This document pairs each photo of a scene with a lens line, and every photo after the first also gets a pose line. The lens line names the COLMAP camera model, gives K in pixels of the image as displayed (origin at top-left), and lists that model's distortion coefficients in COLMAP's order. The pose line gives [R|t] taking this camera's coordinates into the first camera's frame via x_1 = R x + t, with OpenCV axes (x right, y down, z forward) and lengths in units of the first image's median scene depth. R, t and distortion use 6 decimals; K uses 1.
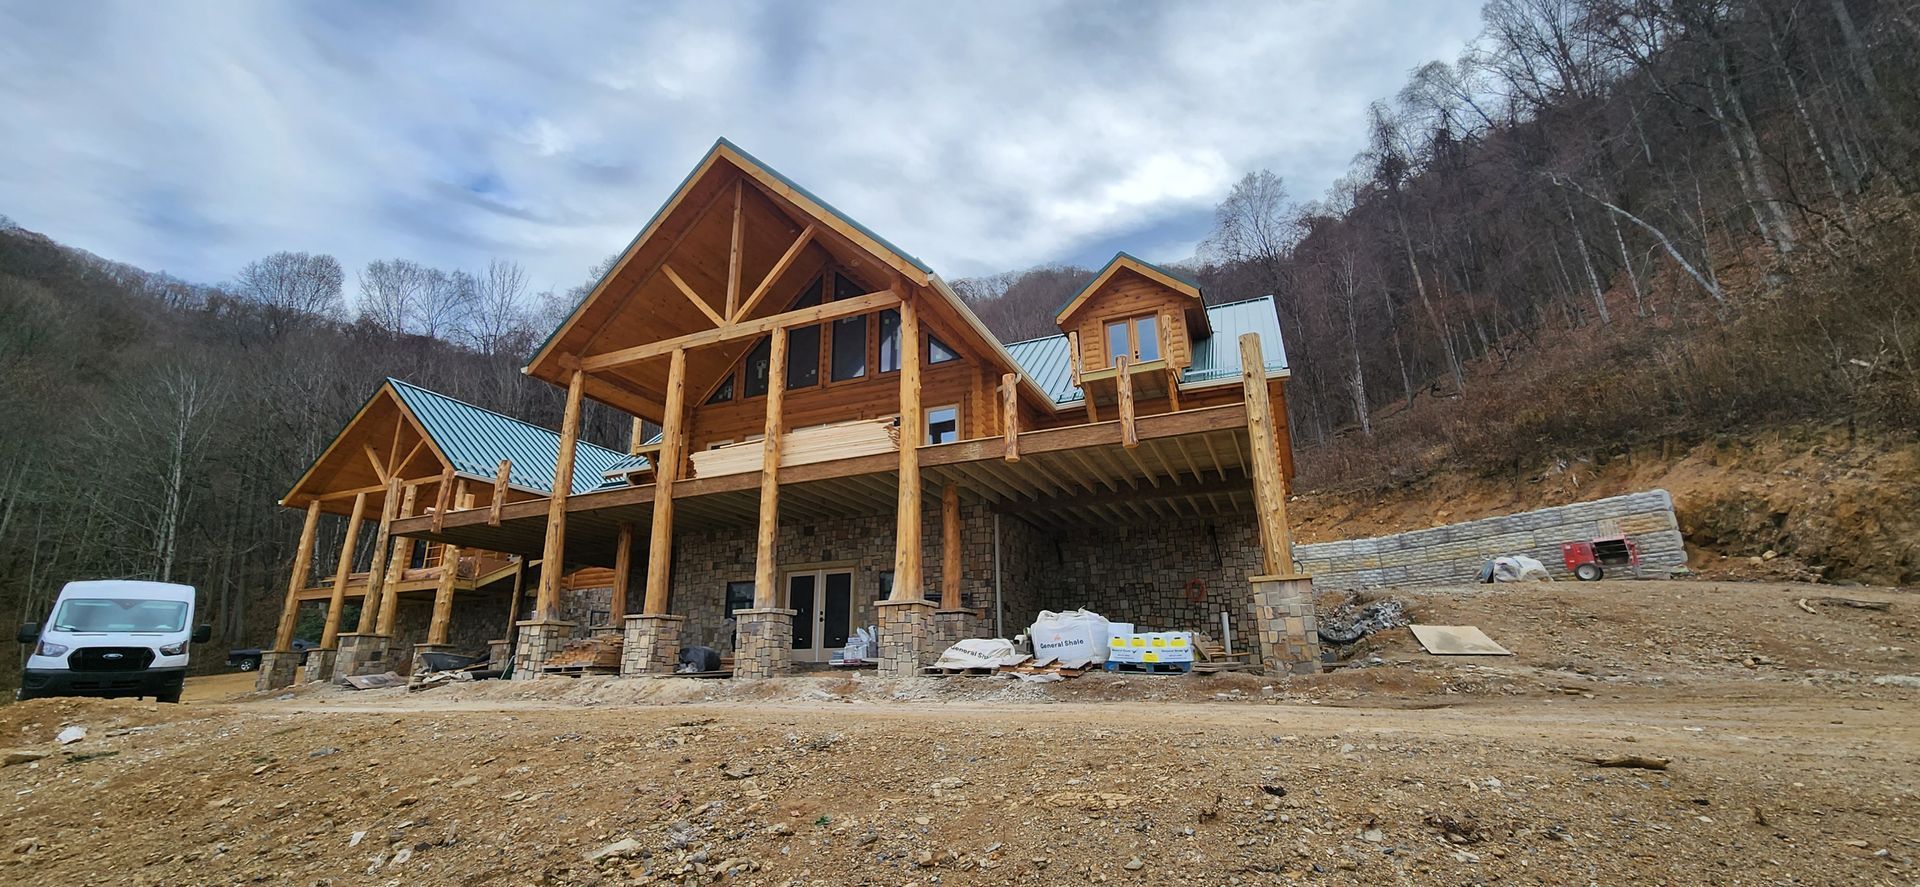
lens RADIAL K [[723.7, 0, 960.0], [0, 723.7, 443.5], [0, 0, 1]] dist [-0.001879, -0.000614]
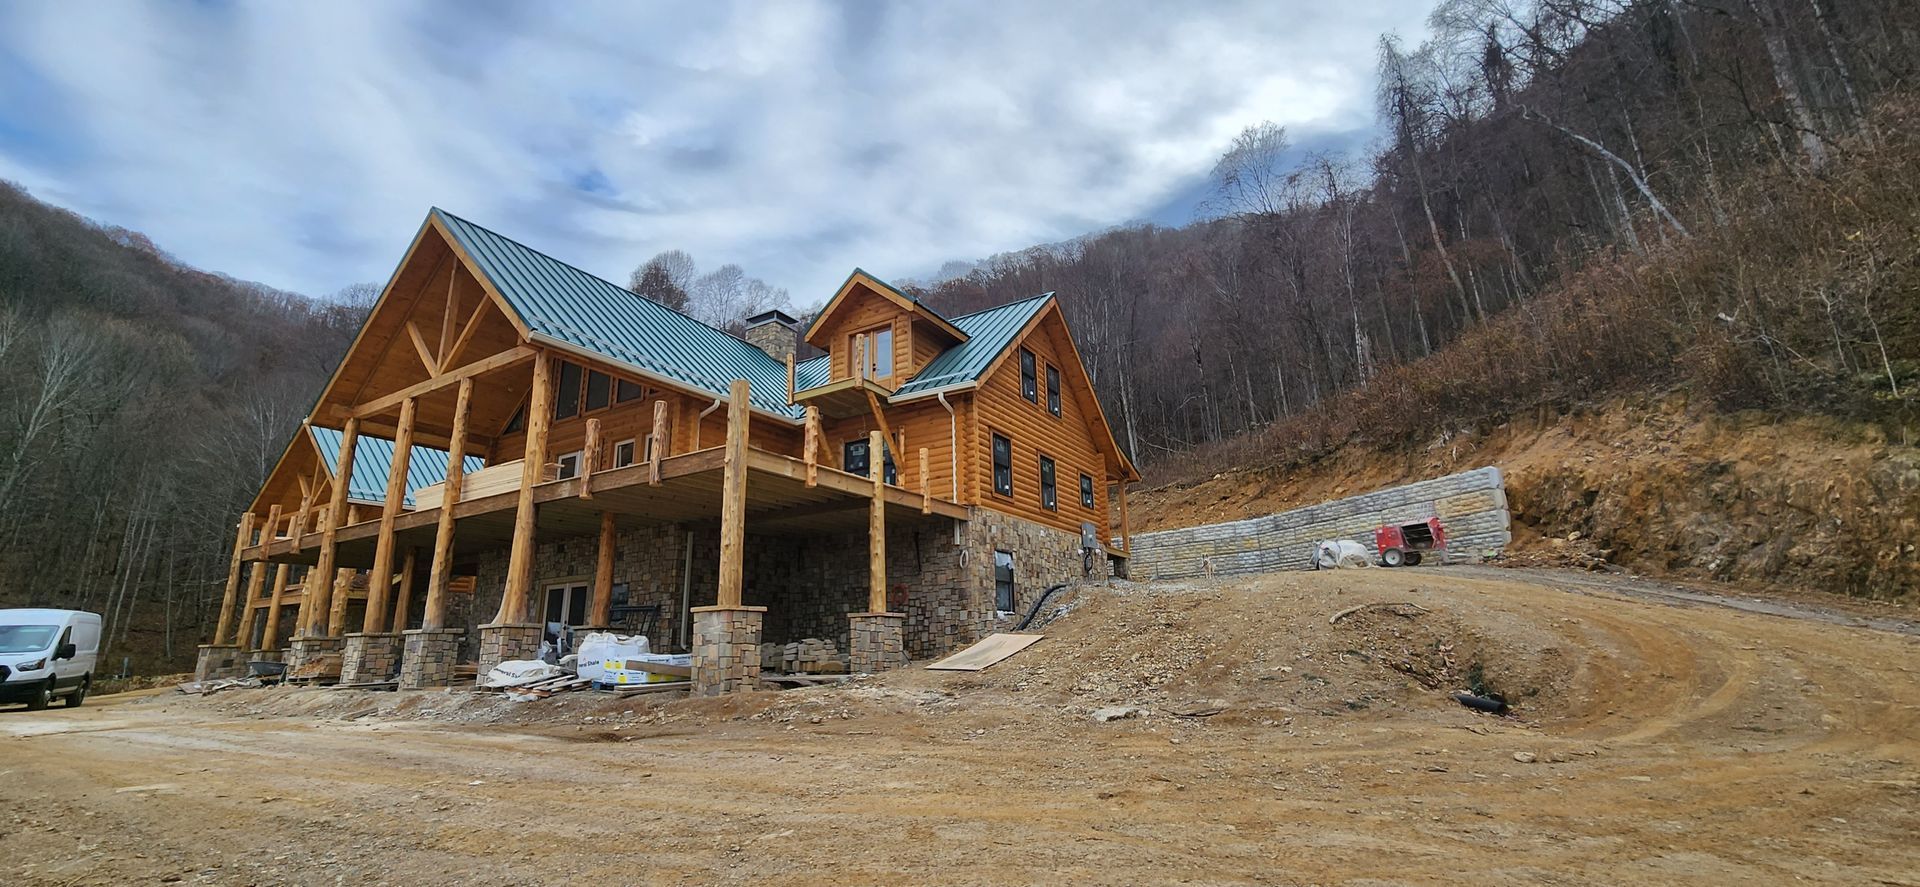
lens RADIAL K [[725.6, 0, 960.0], [0, 725.6, 443.5], [0, 0, 1]] dist [-0.000478, -0.000174]
pose [[0.991224, -0.046817, -0.123625, 0.486386], [0.051733, 0.997981, 0.036855, -0.044656], [0.121650, -0.042927, 0.991644, -0.025197]]
